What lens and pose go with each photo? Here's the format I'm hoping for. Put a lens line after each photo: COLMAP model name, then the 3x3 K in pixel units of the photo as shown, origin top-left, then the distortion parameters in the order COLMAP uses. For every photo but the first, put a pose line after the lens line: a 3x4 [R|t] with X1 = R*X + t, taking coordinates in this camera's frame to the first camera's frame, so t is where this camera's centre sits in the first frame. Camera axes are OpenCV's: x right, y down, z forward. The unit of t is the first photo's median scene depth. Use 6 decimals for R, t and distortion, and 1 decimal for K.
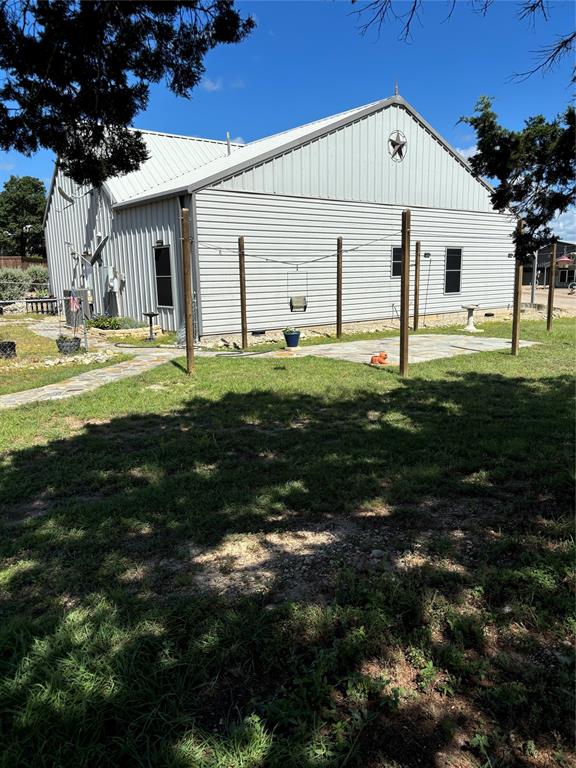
lens RADIAL K [[585.8, 0, 288.0], [0, 585.8, 384.0], [0, 0, 1]] dist [0.062047, -0.059667]
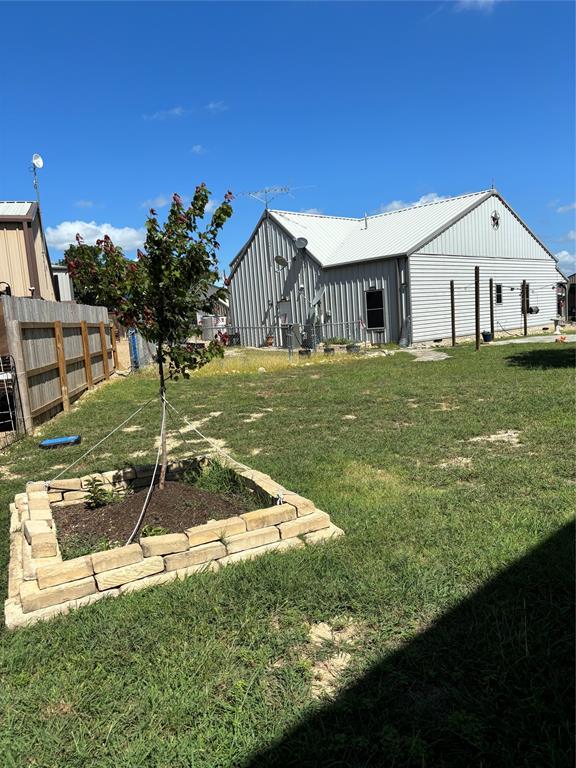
lens RADIAL K [[585.8, 0, 288.0], [0, 585.8, 384.0], [0, 0, 1]] dist [0.062047, -0.059667]
pose [[0.994264, -0.061725, 0.087347, -0.519219], [0.068876, 0.994300, -0.081381, 0.112313], [-0.081826, 0.086930, 0.992848, -0.456186]]
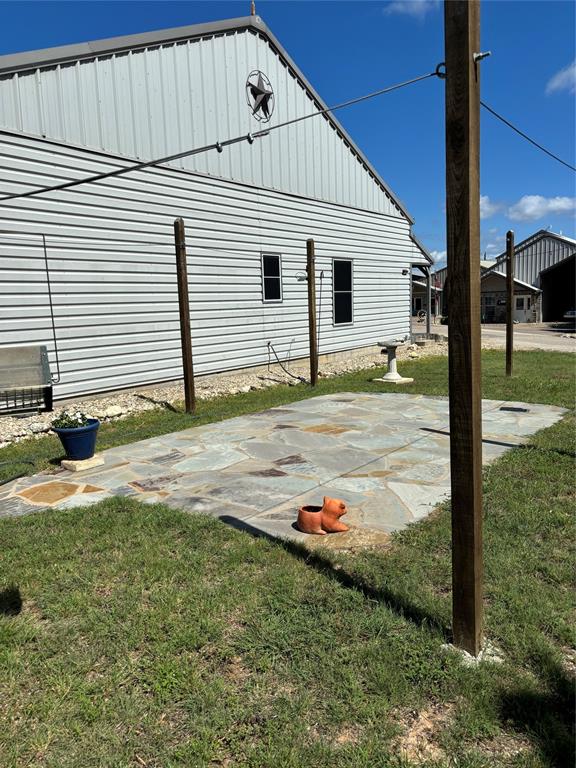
lens RADIAL K [[585.8, 0, 288.0], [0, 585.8, 384.0], [0, 0, 1]] dist [0.062047, -0.059667]
pose [[0.964486, -0.056482, 0.258026, 0.031876], [0.071076, 0.996335, -0.047579, -0.061845], [-0.254393, 0.064229, 0.964966, 0.400071]]
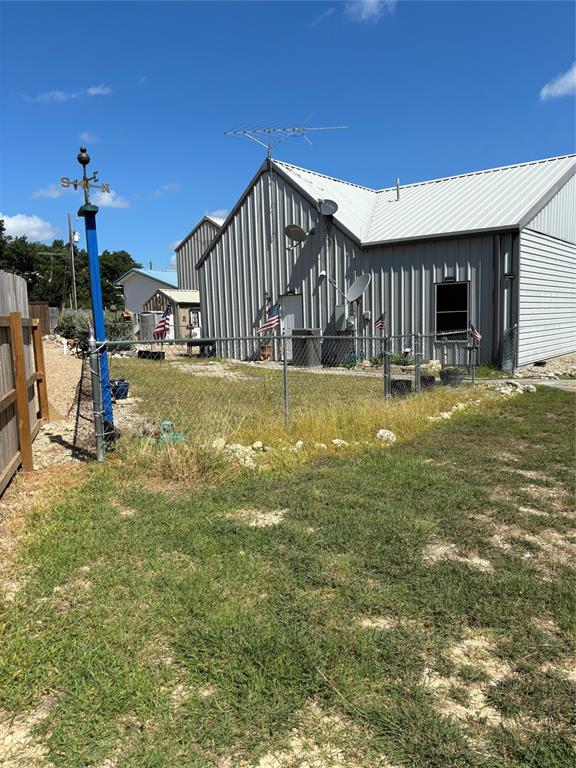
lens RADIAL K [[587.1, 0, 281.4], [0, 587.1, 397.4], [0, 0, 1]] dist [-0.091704, 0.221063]
pose [[0.973551, -0.043114, 0.224367, -0.642010], [0.056865, 0.996855, -0.055191, 0.003687], [-0.221282, 0.066490, 0.972941, 0.081337]]
